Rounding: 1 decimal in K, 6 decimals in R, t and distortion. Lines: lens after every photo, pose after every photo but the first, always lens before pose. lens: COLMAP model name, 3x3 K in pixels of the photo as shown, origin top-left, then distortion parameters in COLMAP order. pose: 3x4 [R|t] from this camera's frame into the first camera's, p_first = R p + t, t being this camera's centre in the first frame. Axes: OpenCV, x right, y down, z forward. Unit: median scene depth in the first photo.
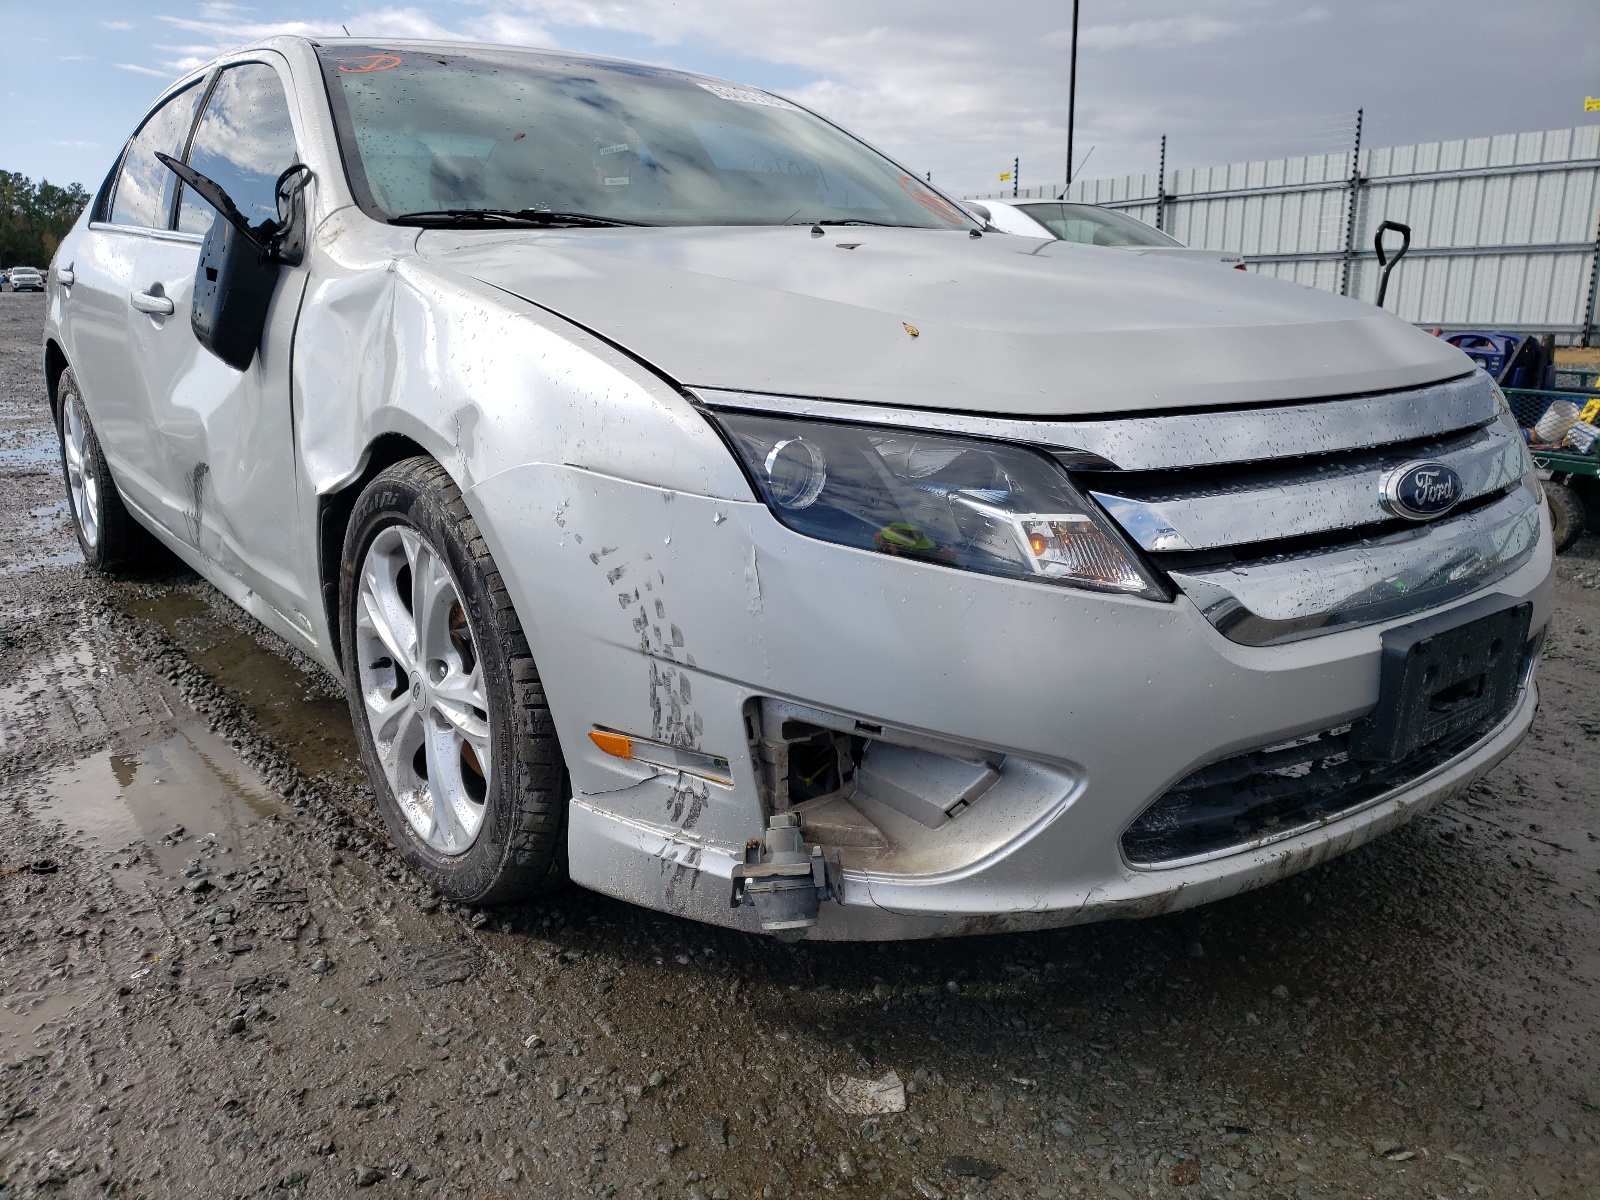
lens RADIAL K [[1209.9, 0, 800.0], [0, 1209.9, 600.0], [0, 0, 1]] dist [0.009540, 0.013452]
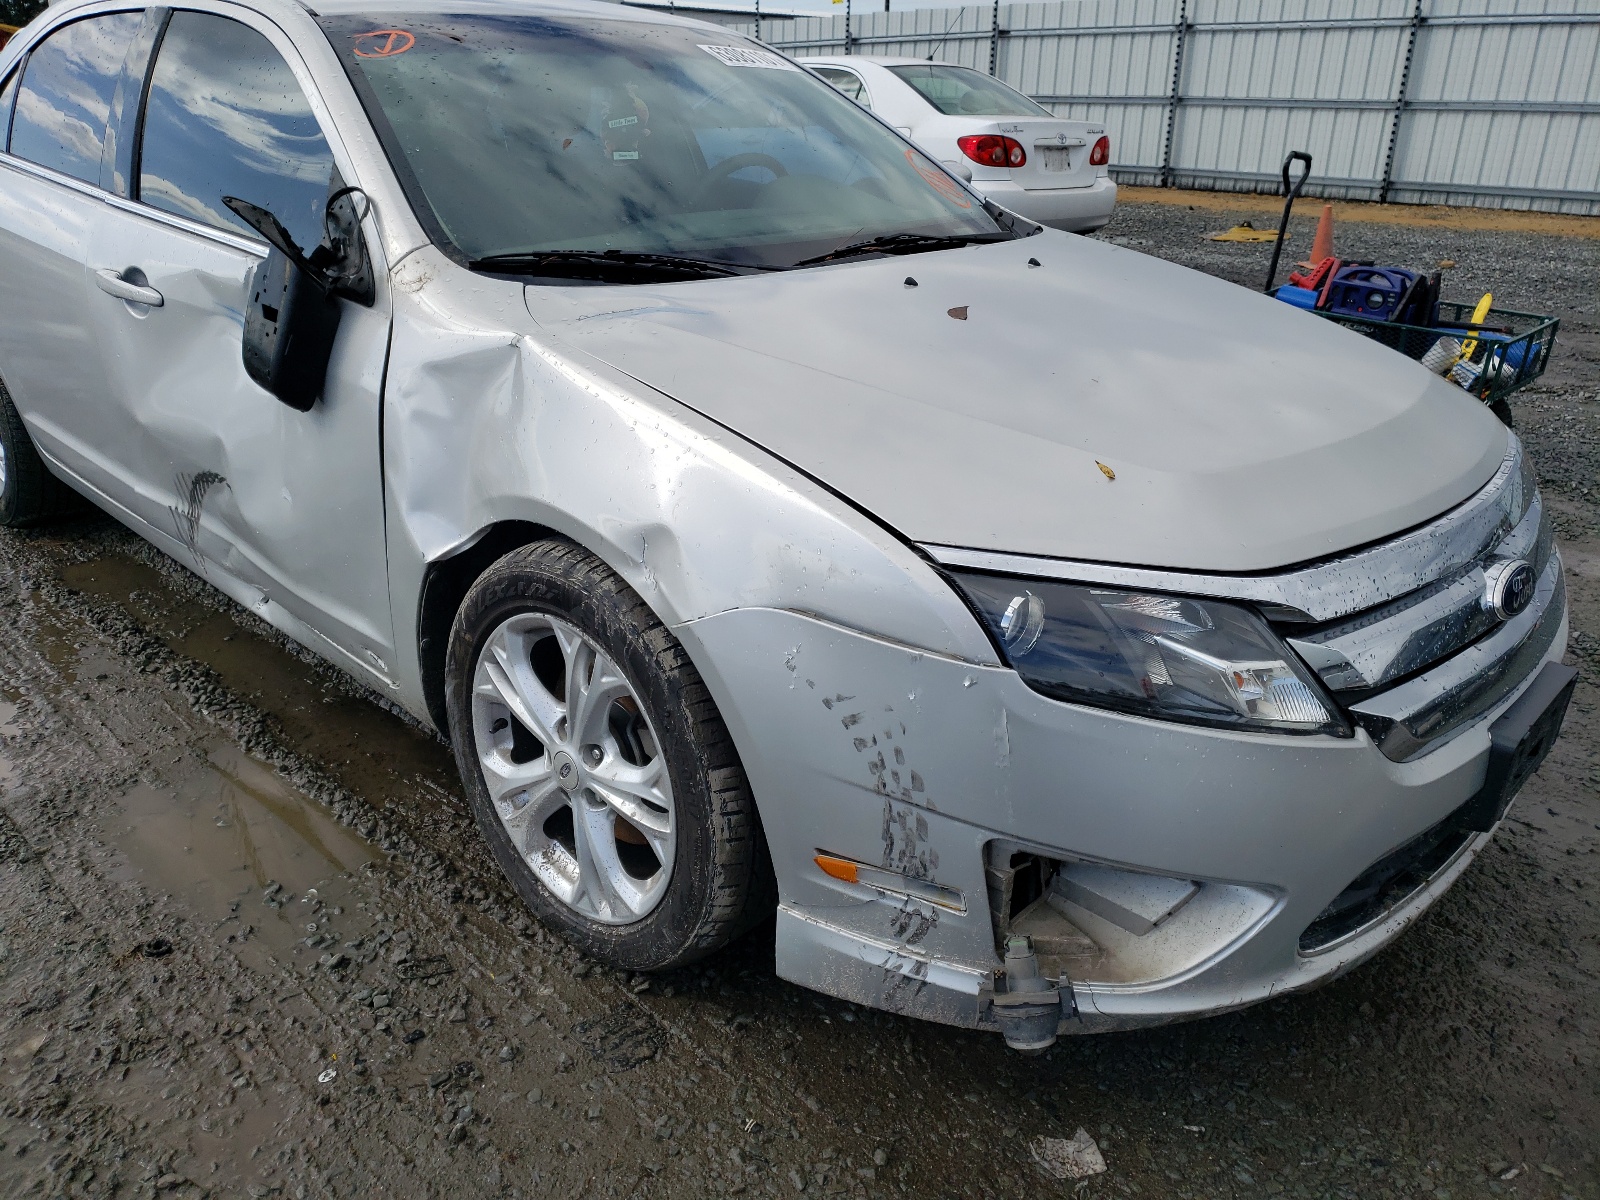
lens RADIAL K [[1210.3, 0, 801.1], [0, 1210.3, 560.8], [0, 0, 1]] dist [0.014572, 0.004513]
pose [[0.987308, -0.028258, 0.156285, -0.282796], [0.009480, 0.992775, 0.119616, -0.227191], [-0.158536, -0.116616, 0.980442, -0.010119]]
